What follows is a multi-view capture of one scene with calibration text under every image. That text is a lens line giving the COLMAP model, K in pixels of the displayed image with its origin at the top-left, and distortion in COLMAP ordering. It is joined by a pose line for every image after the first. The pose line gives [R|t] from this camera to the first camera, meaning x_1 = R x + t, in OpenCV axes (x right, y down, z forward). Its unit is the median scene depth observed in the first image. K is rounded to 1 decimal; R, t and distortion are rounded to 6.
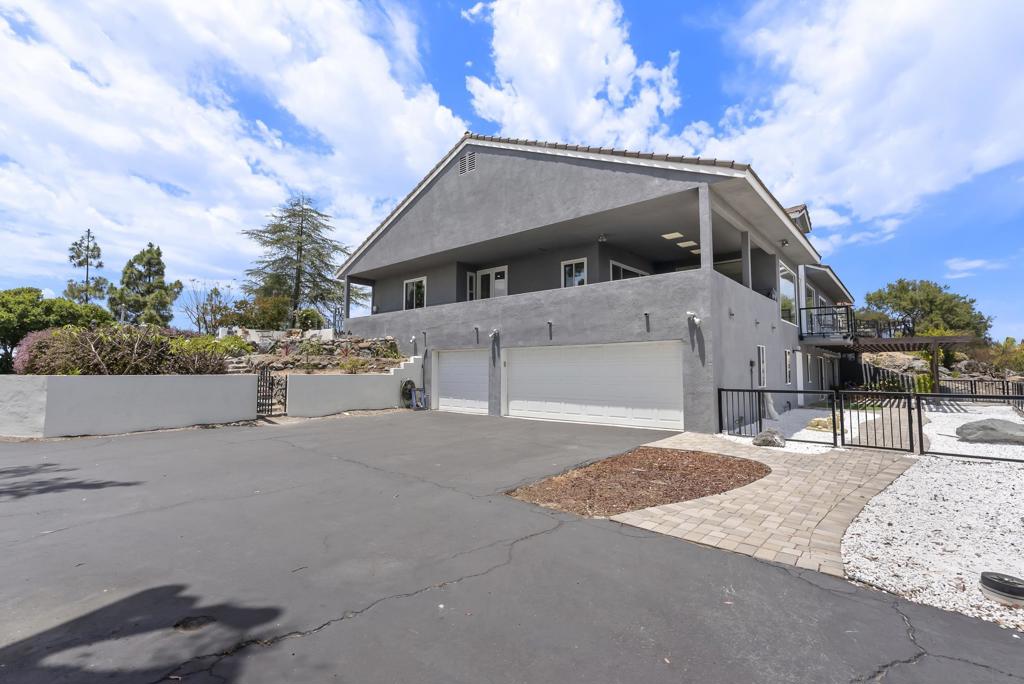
lens RADIAL K [[468.6, 0, 512.1], [0, 468.6, 341.0], [0, 0, 1]] dist [0.000992, 0.000464]
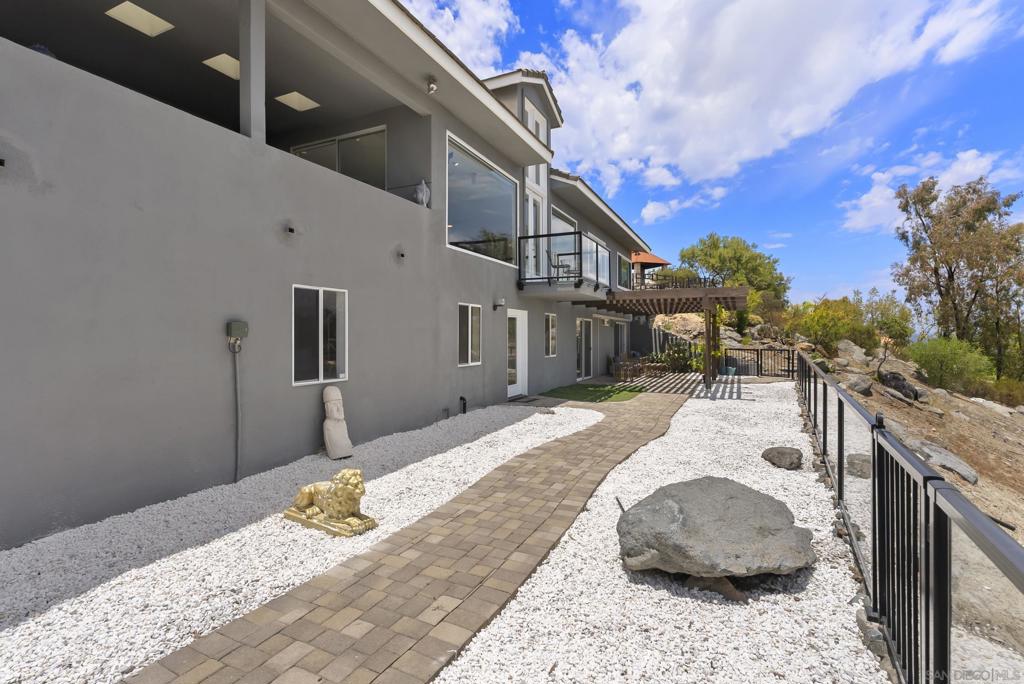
lens RADIAL K [[487.9, 0, 510.3], [0, 487.9, 339.4], [0, 0, 1]] dist [-0.031298, -0.000186]
pose [[0.966096, -0.008748, 0.258036, 0.292695], [-0.008785, 0.997733, 0.066716, 0.013897], [-0.258035, -0.066721, 0.963829, 0.261713]]
